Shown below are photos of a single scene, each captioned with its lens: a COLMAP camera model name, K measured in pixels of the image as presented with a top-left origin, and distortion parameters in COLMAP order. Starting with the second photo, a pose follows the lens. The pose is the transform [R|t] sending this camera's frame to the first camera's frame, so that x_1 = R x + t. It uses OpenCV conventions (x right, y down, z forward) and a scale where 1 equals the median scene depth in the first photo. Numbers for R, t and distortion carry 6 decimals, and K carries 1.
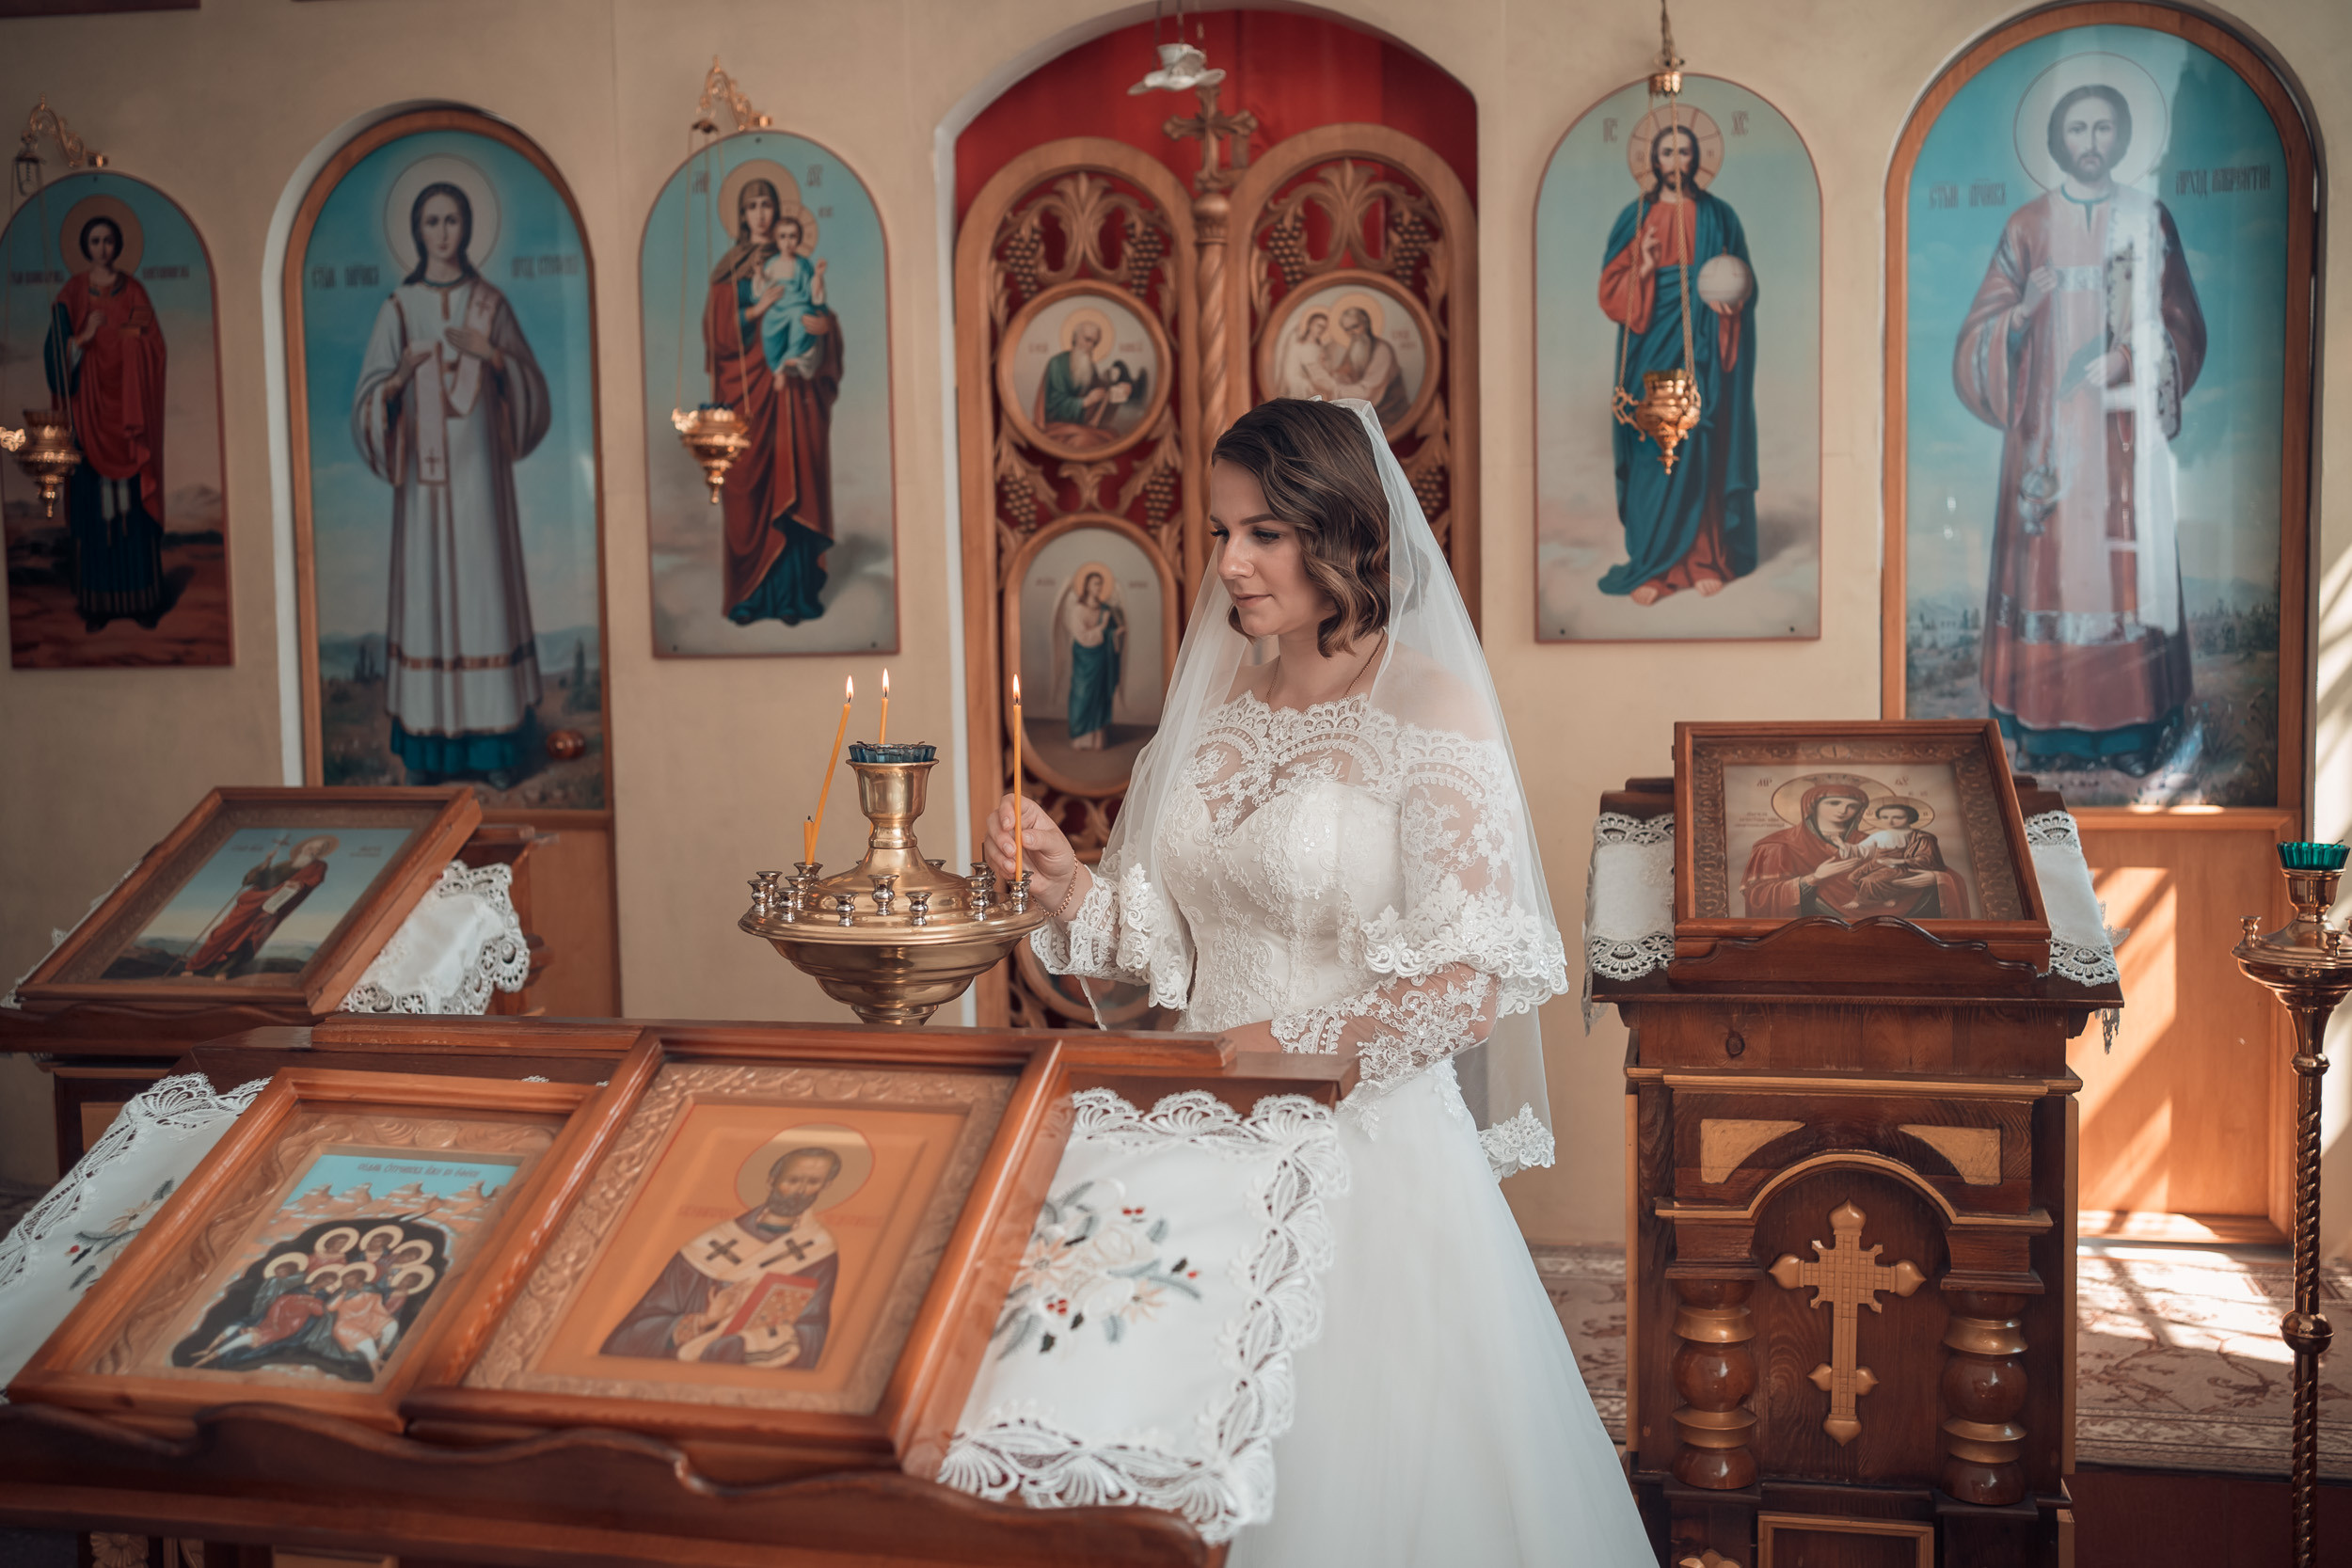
lens RADIAL K [[2377.0, 0, 1178.2], [0, 2377.0, 777.6], [0, 0, 1]] dist [-0.036711, 0.173409]
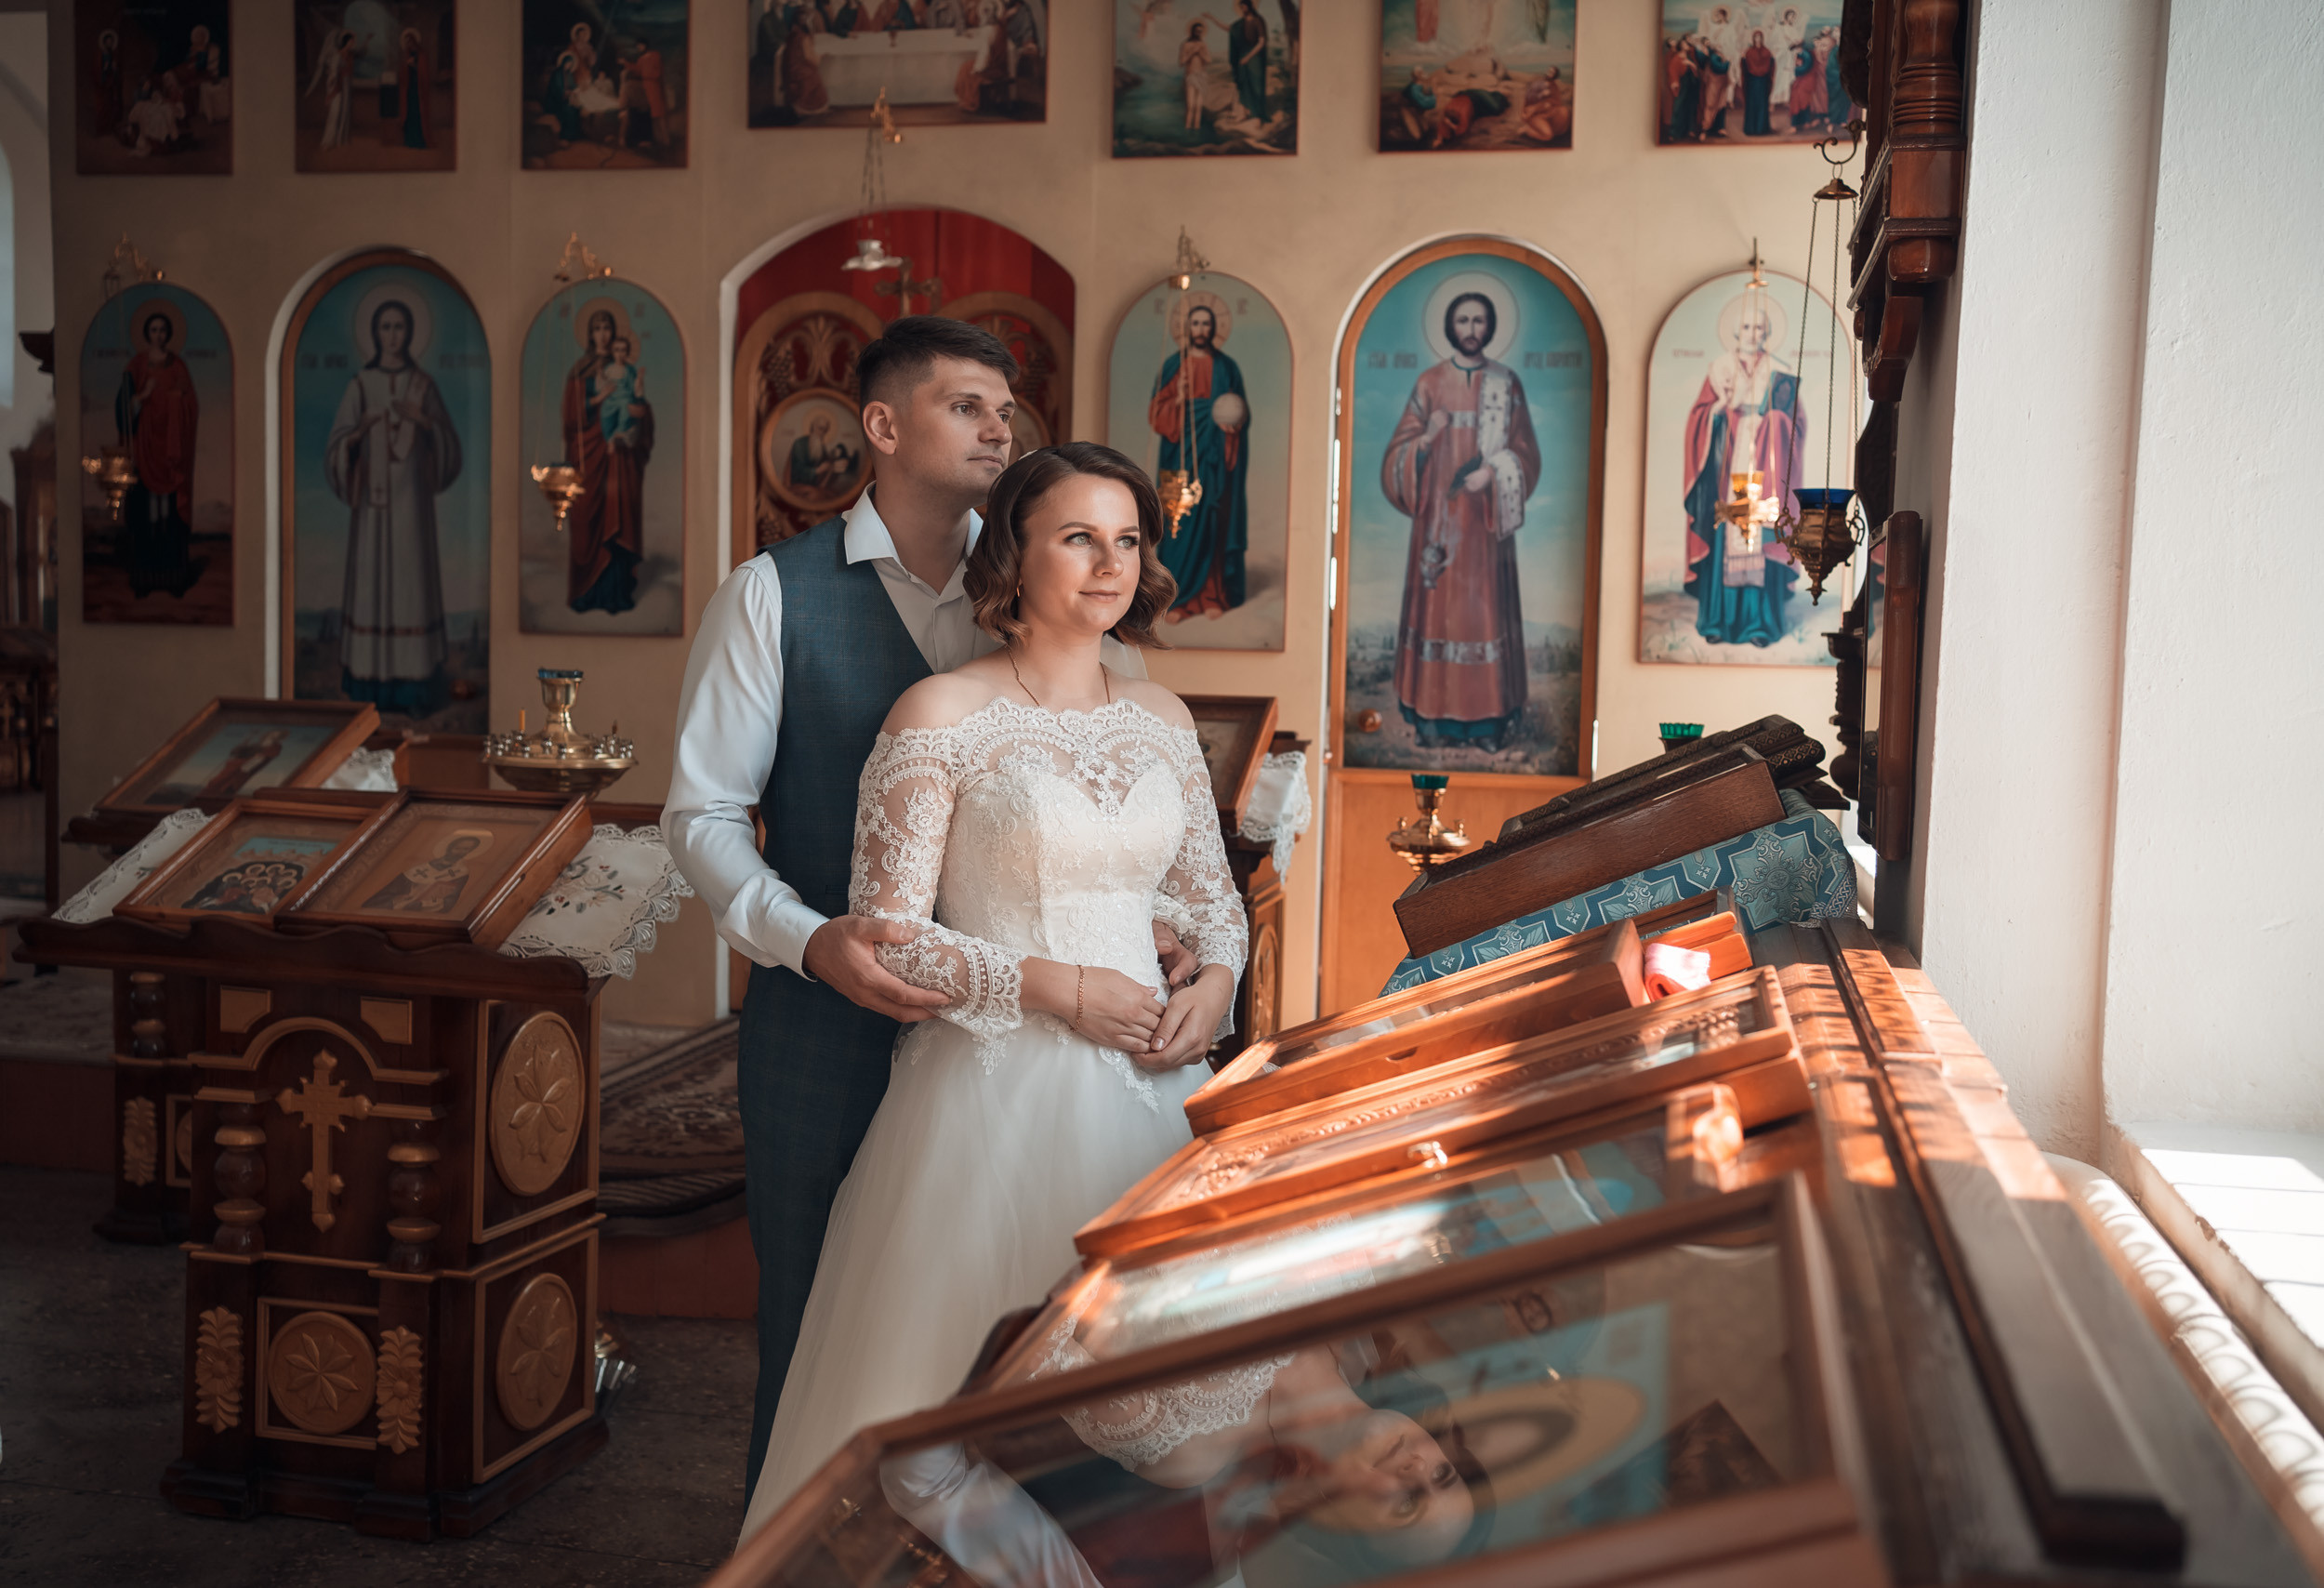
lens RADIAL K [[2421.9, 0, 1160.7], [0, 2421.9, 801.2], [0, 0, 1]] dist [-0.033179, 0.186783]
pose [[0.998860, 0.044194, -0.018020, 0.215168], [-0.044198, 0.999023, 0.000205, 0.037478], [0.018012, 0.000592, 0.999838, -0.507612]]
